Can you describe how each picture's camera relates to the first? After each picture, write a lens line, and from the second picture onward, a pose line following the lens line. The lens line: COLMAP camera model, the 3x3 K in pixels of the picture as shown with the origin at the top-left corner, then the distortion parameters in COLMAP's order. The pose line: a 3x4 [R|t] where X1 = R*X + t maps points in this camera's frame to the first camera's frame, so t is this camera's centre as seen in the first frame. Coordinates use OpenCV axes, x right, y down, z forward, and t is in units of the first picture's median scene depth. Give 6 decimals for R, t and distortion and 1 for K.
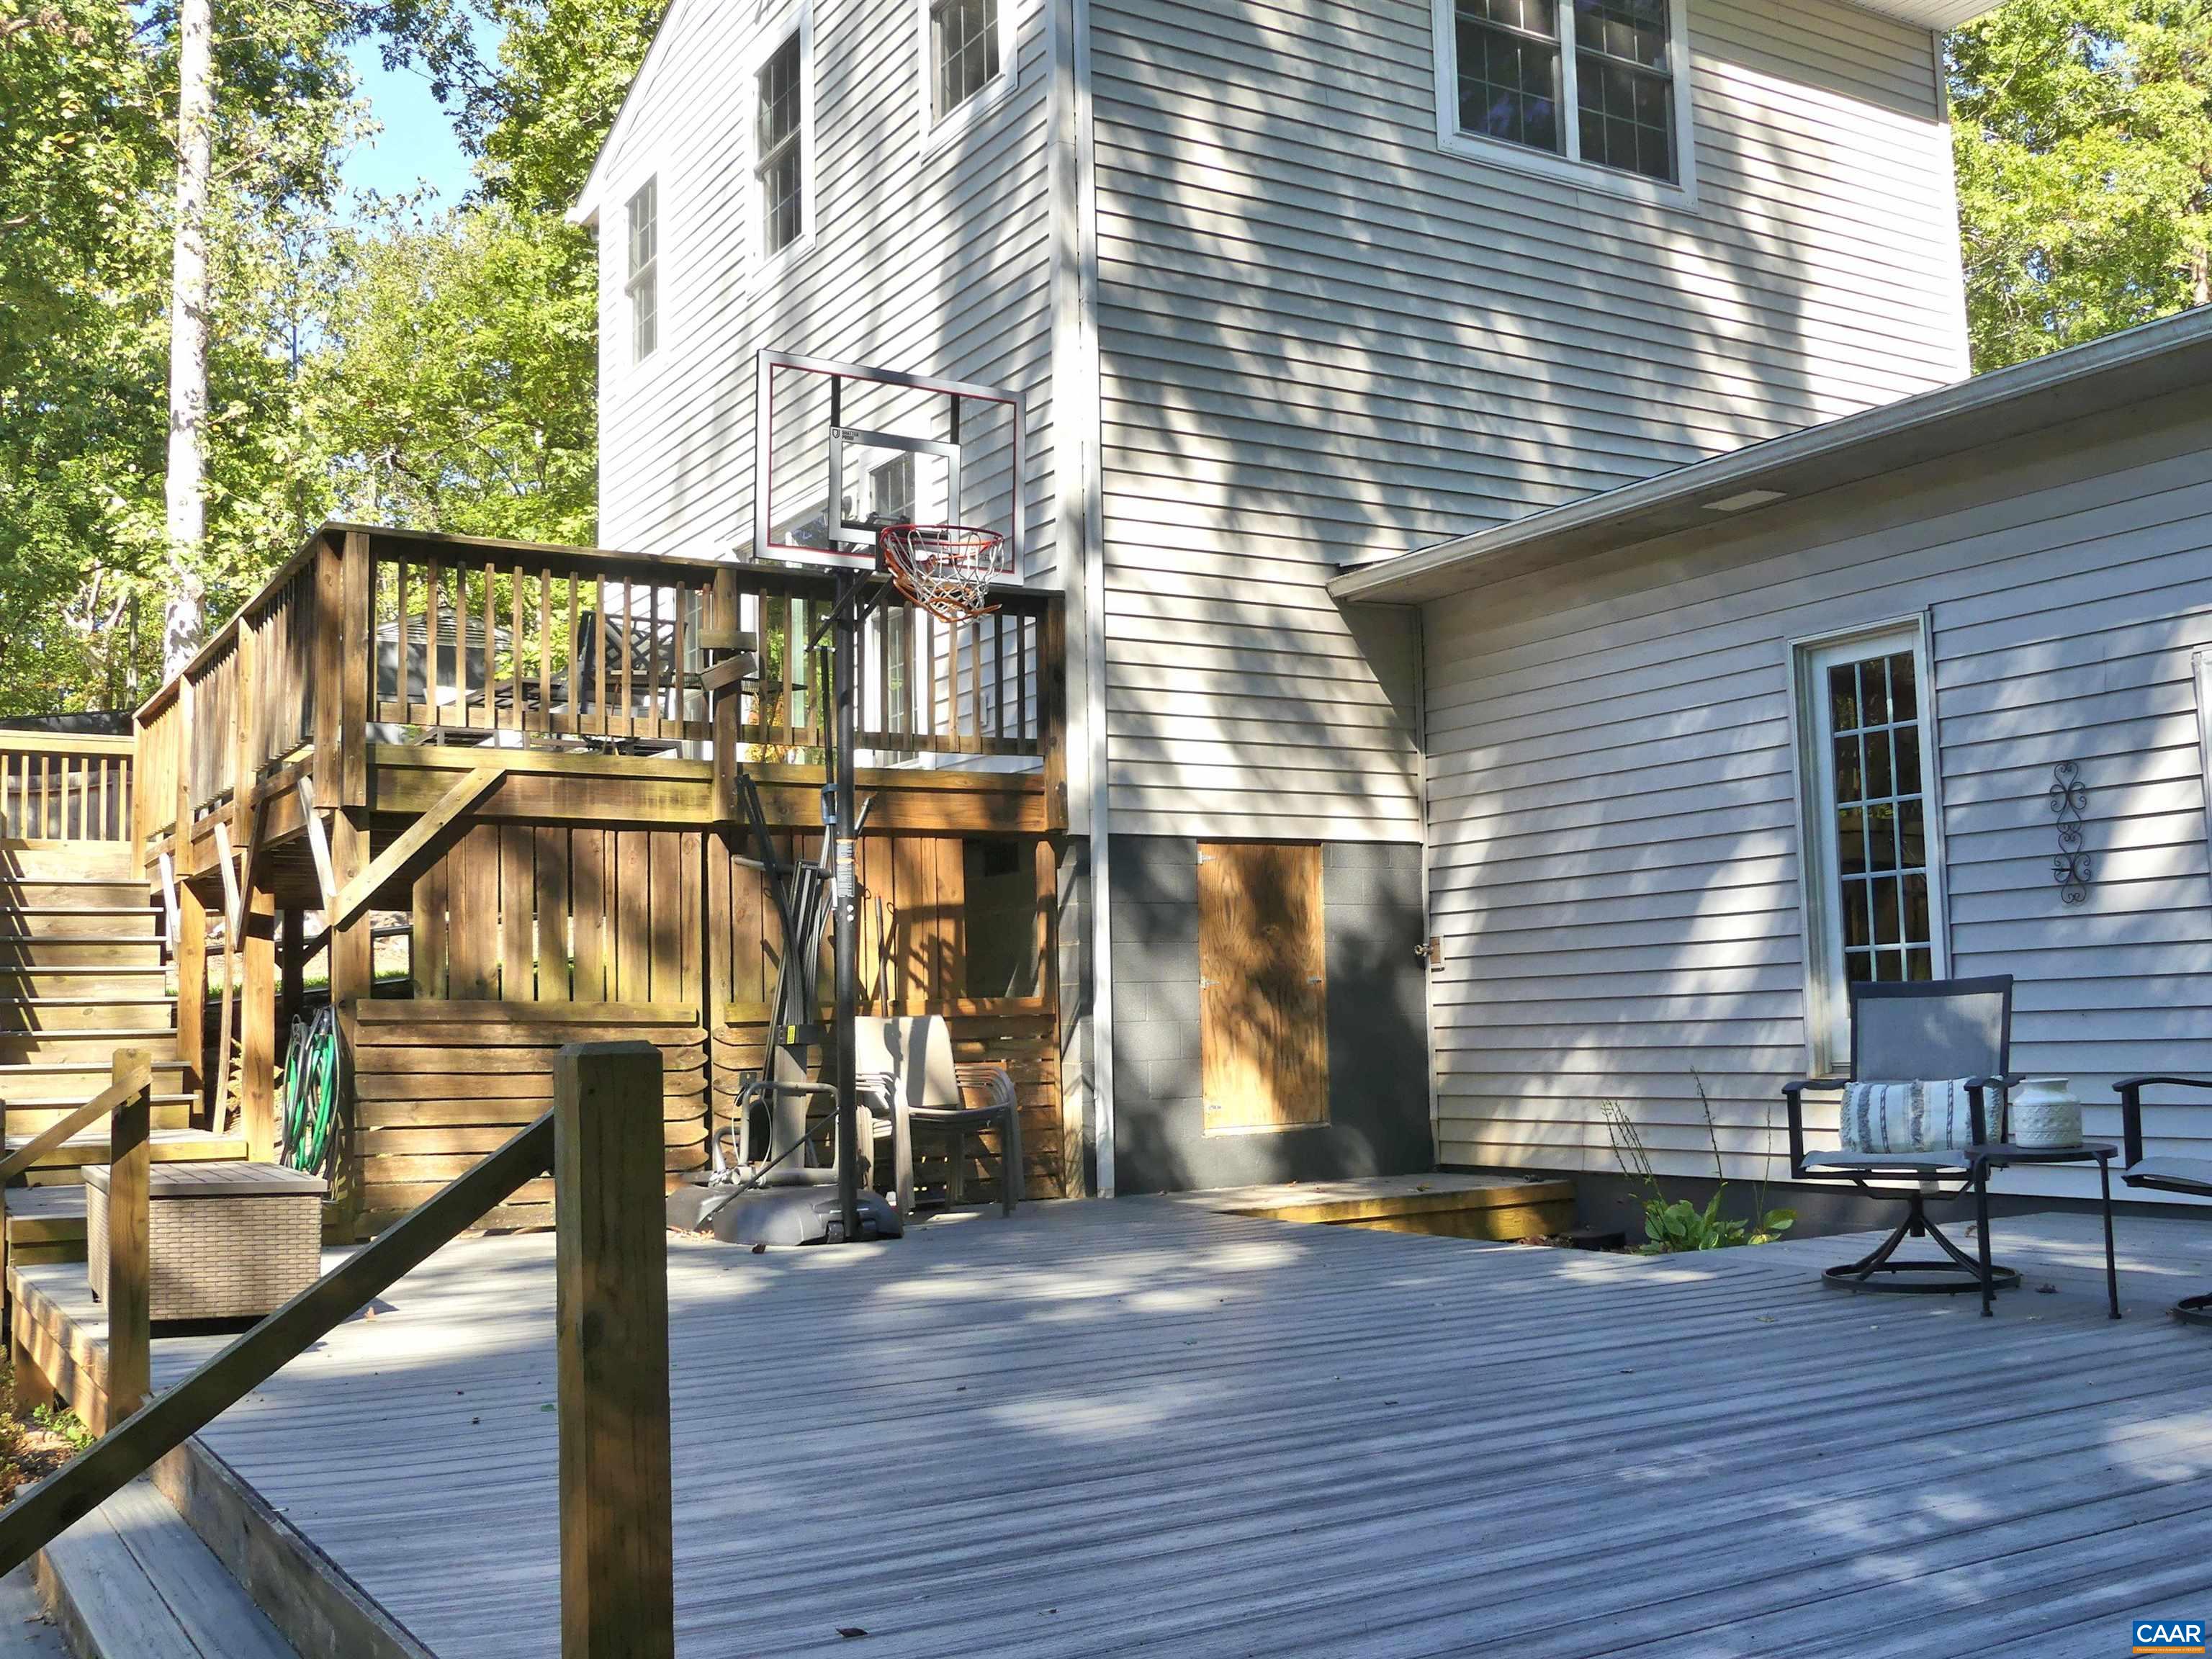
lens RADIAL K [[2175.4, 0, 1103.5], [0, 2175.4, 821.6], [0, 0, 1]] dist [-0.042140, 0.000000]
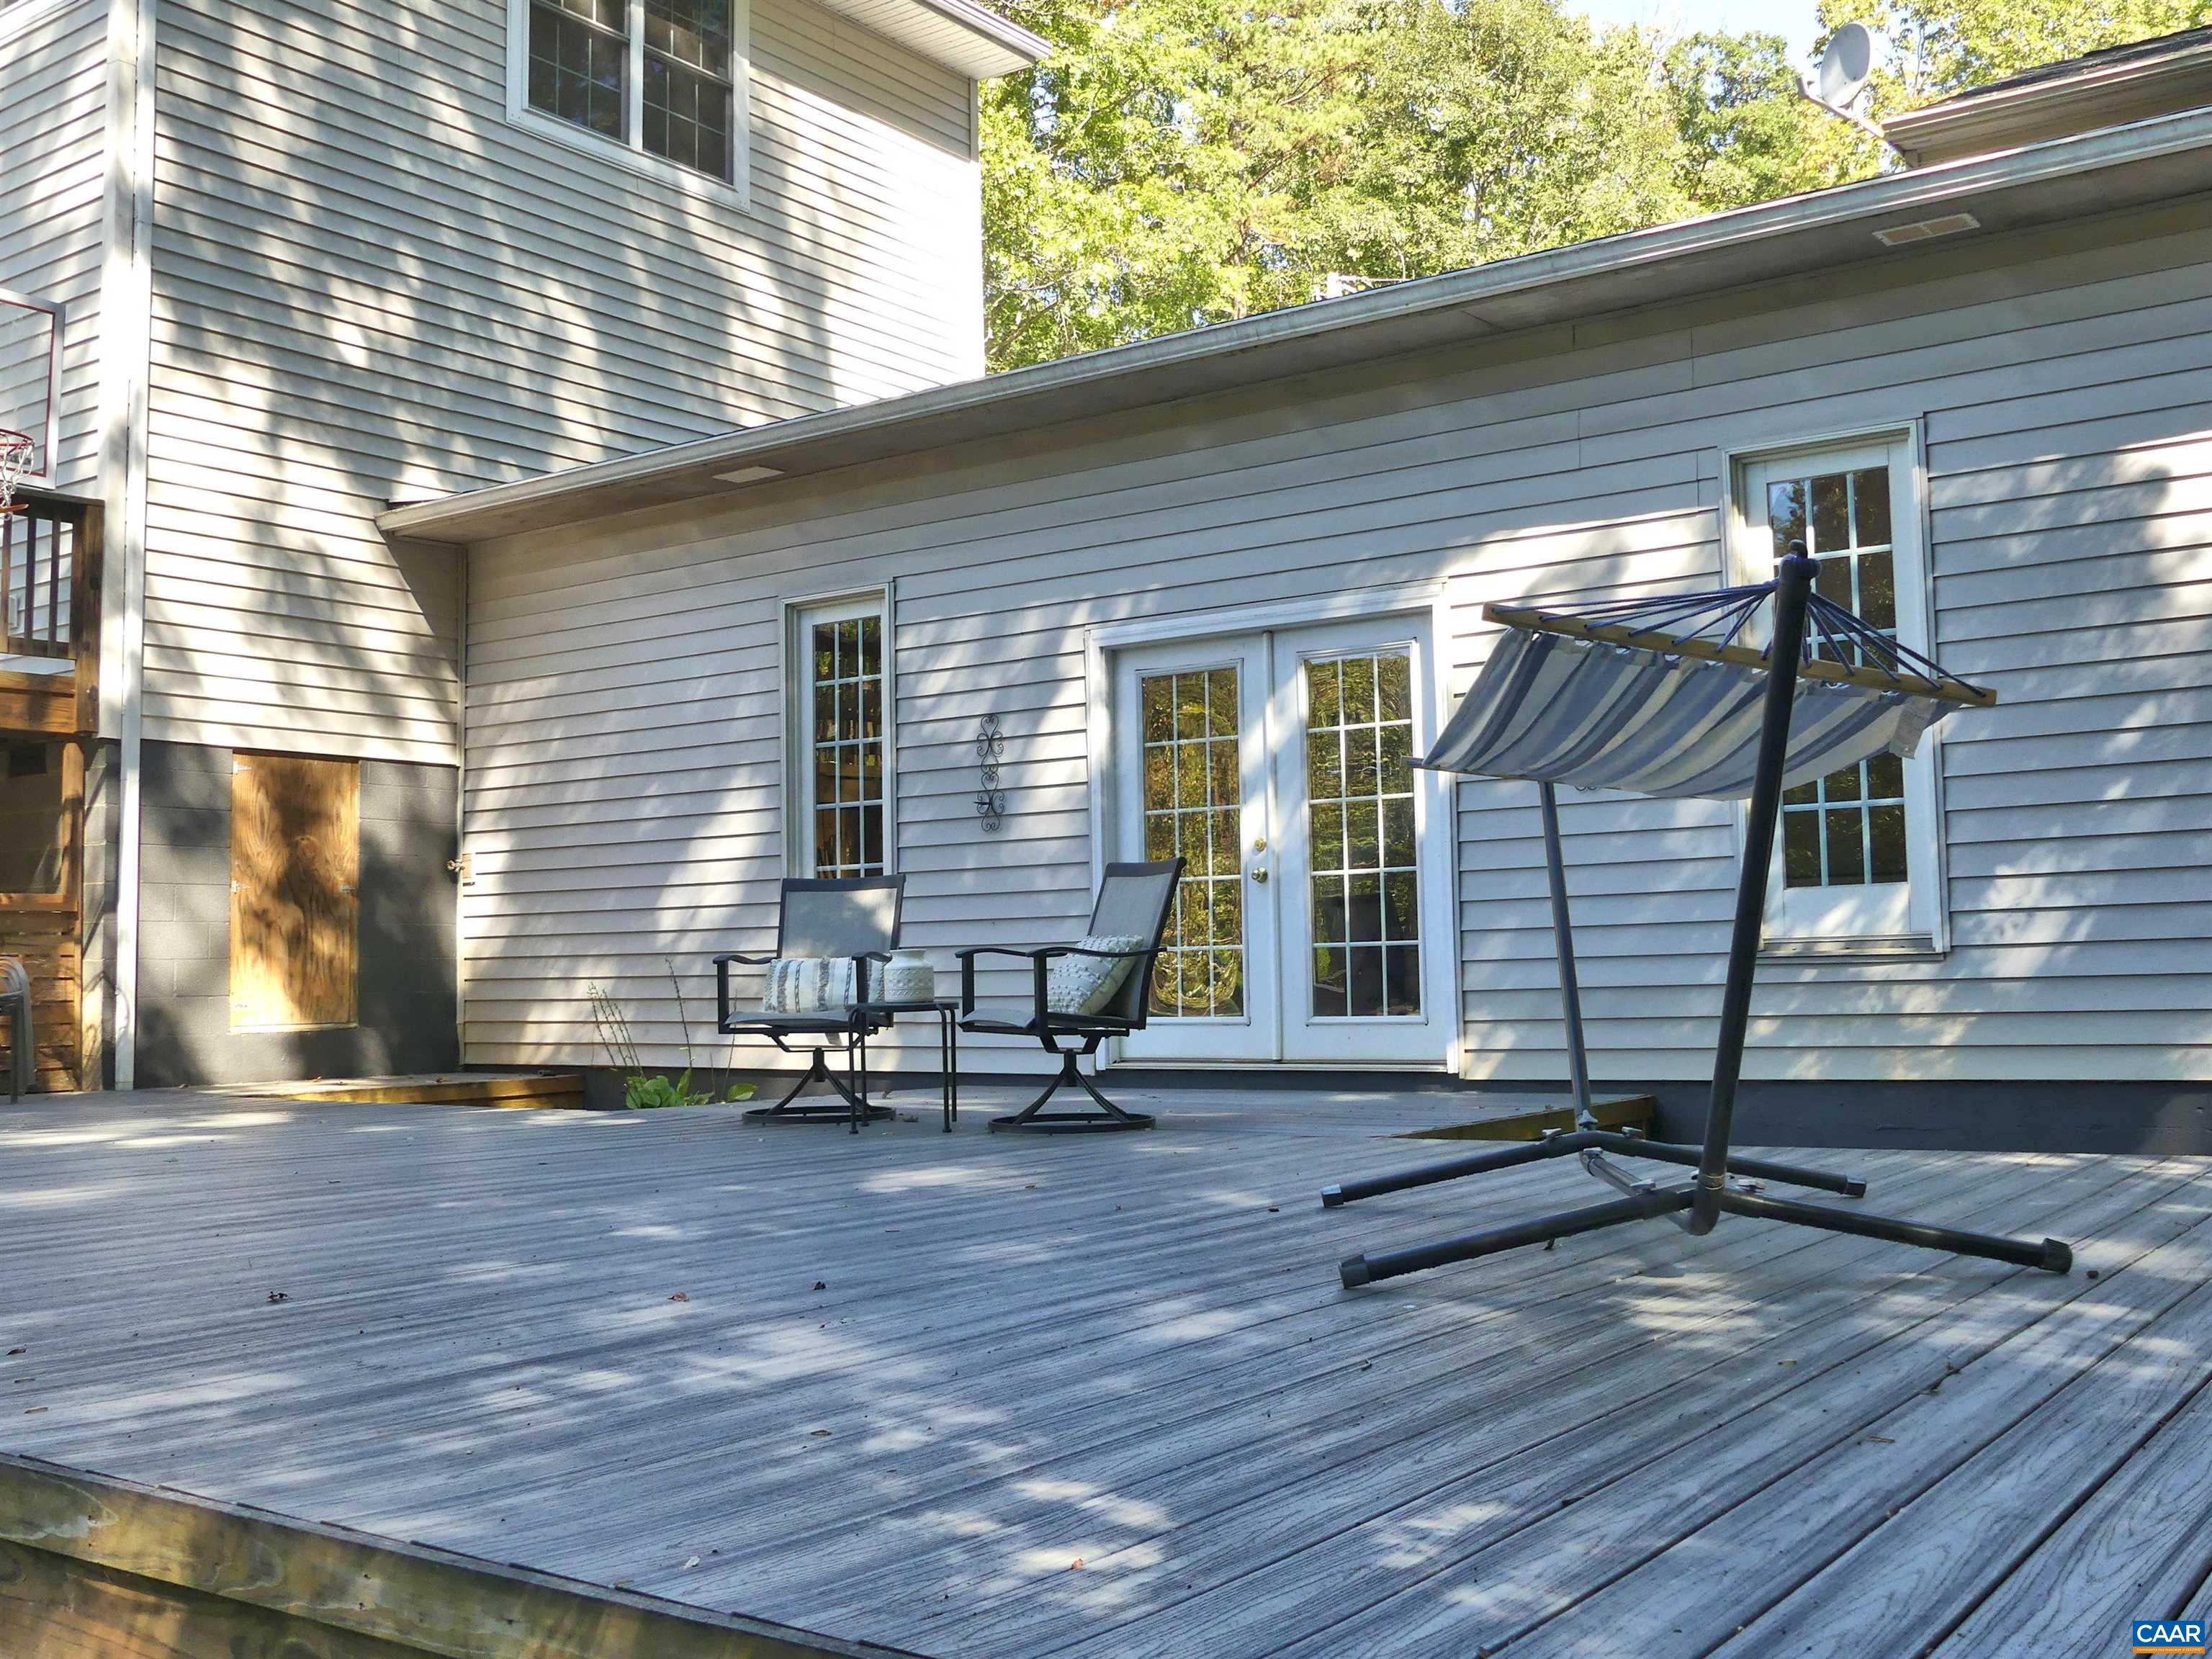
lens RADIAL K [[2175.4, 0, 1096.3], [0, 2175.4, 849.0], [0, 0, 1]] dist [-0.042140, 0.000000]
pose [[0.919217, 0.034416, 0.392245, 0.019991], [-0.045489, 0.998785, 0.018970, 0.017277], [-0.391115, -0.035280, 0.919665, -0.118617]]
